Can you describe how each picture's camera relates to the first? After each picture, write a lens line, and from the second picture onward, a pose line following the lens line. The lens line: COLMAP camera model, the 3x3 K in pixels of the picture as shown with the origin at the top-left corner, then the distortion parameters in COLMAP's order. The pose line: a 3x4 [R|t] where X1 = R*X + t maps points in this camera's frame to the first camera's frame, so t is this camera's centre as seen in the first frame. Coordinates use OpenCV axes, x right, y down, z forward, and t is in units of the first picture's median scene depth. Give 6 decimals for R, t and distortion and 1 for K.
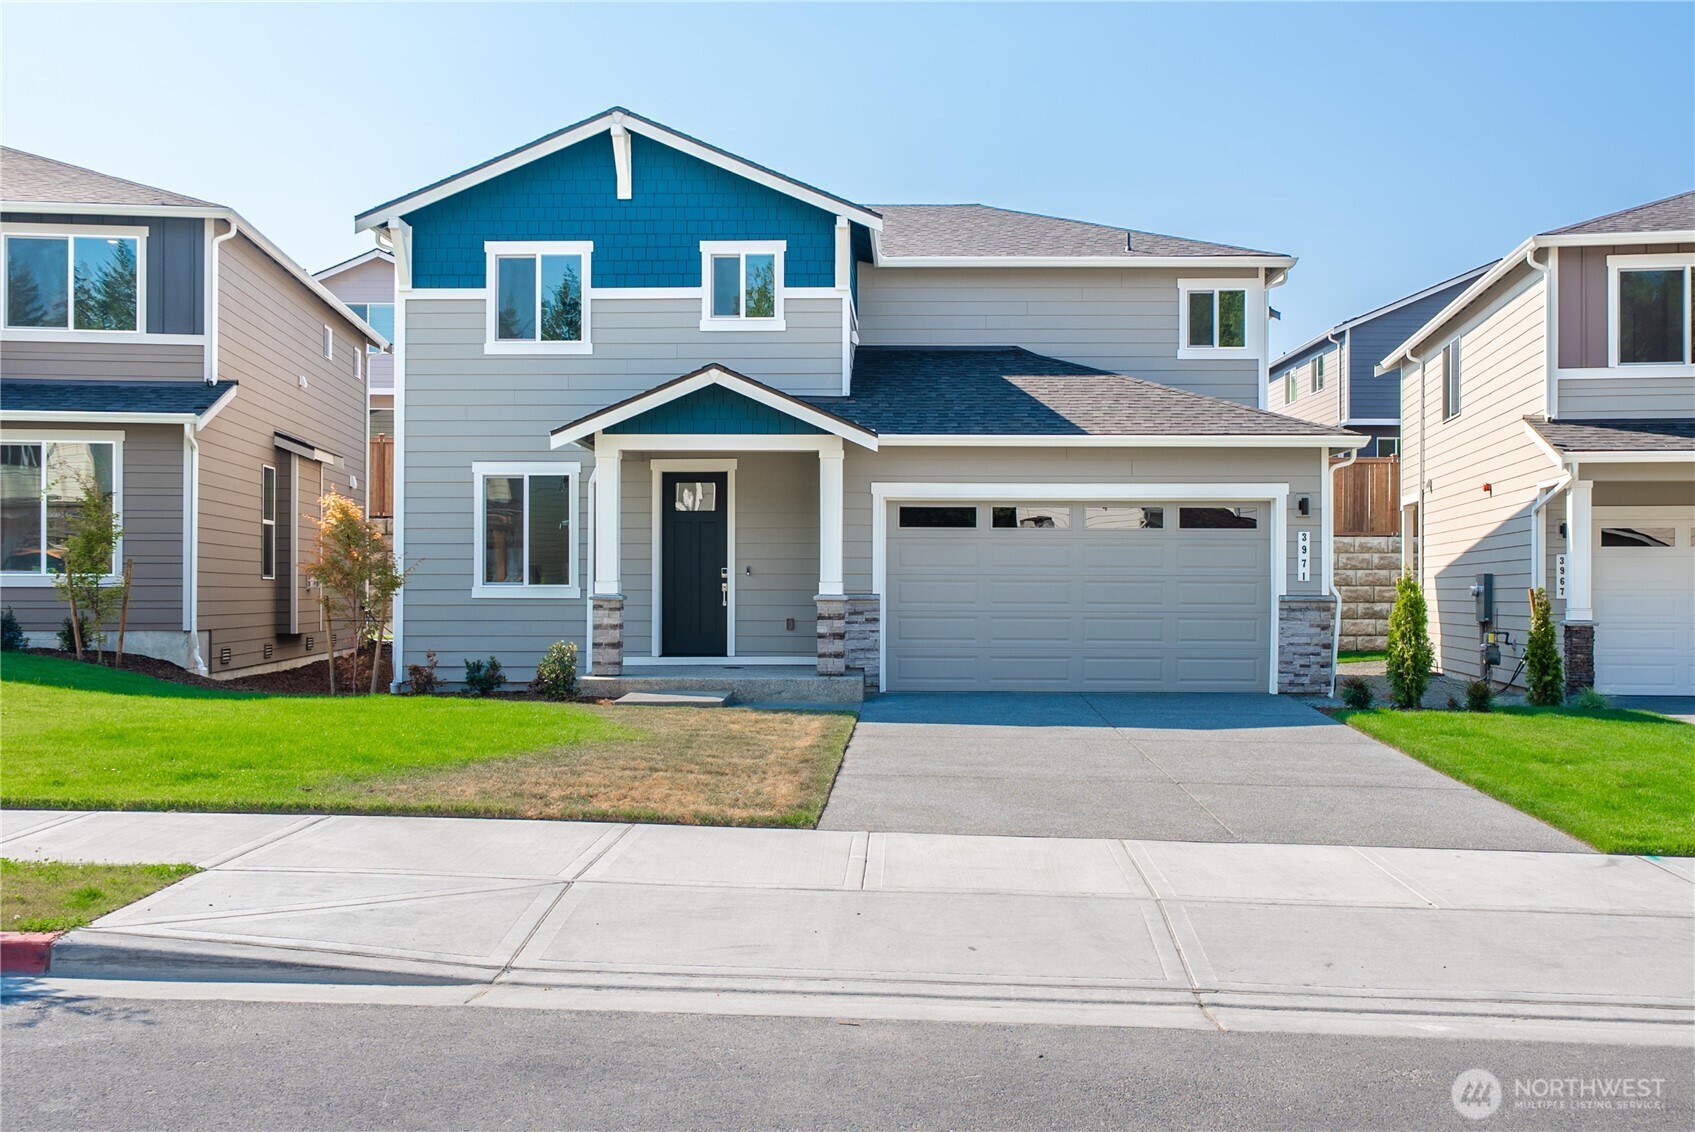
lens RADIAL K [[1421.6, 0, 847.5], [0, 1421.6, 566.0], [0, 0, 1]] dist [-0.006247, -0.002532]
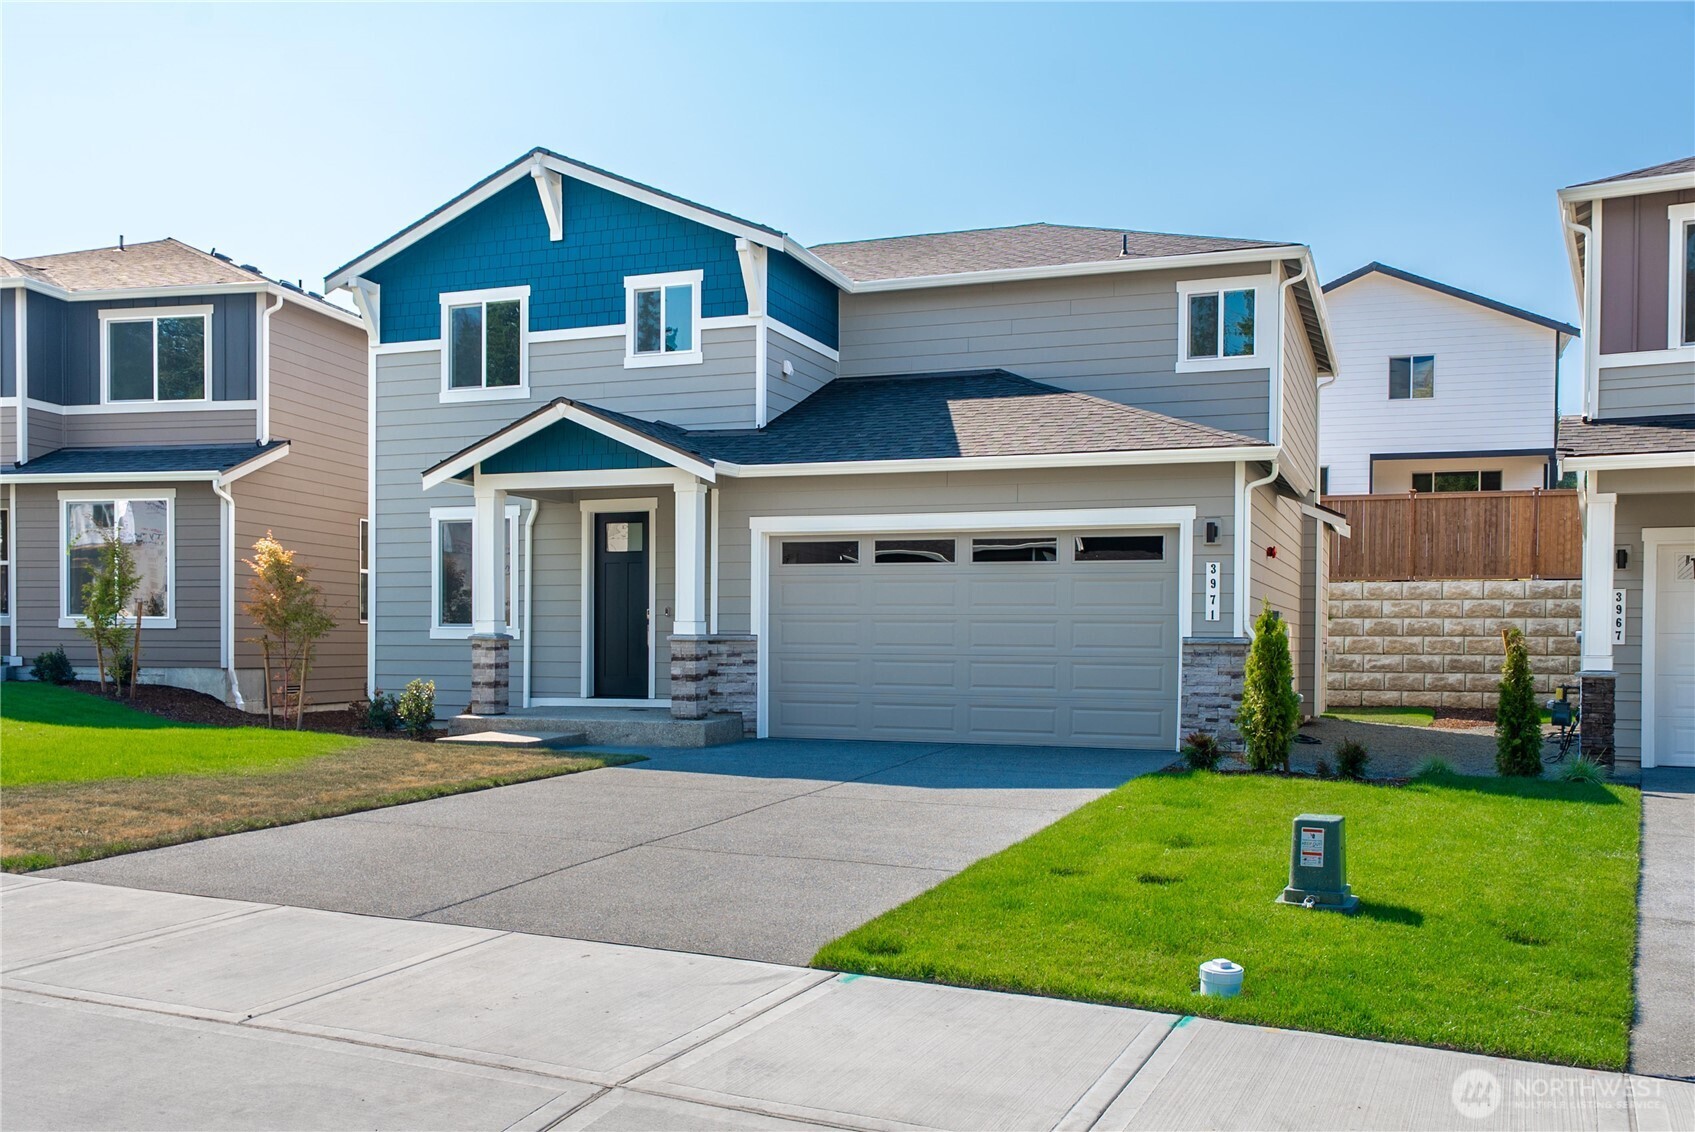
lens RADIAL K [[1354.1, 0, 848.1], [0, 1354.1, 652.1], [0, 0, 1]] dist [-0.004171, 0.000553]
pose [[0.953805, 0.006091, -0.300366, 0.328562], [0.000545, 0.999758, 0.022003, 0.010660], [0.300427, -0.021150, 0.953570, 0.147403]]
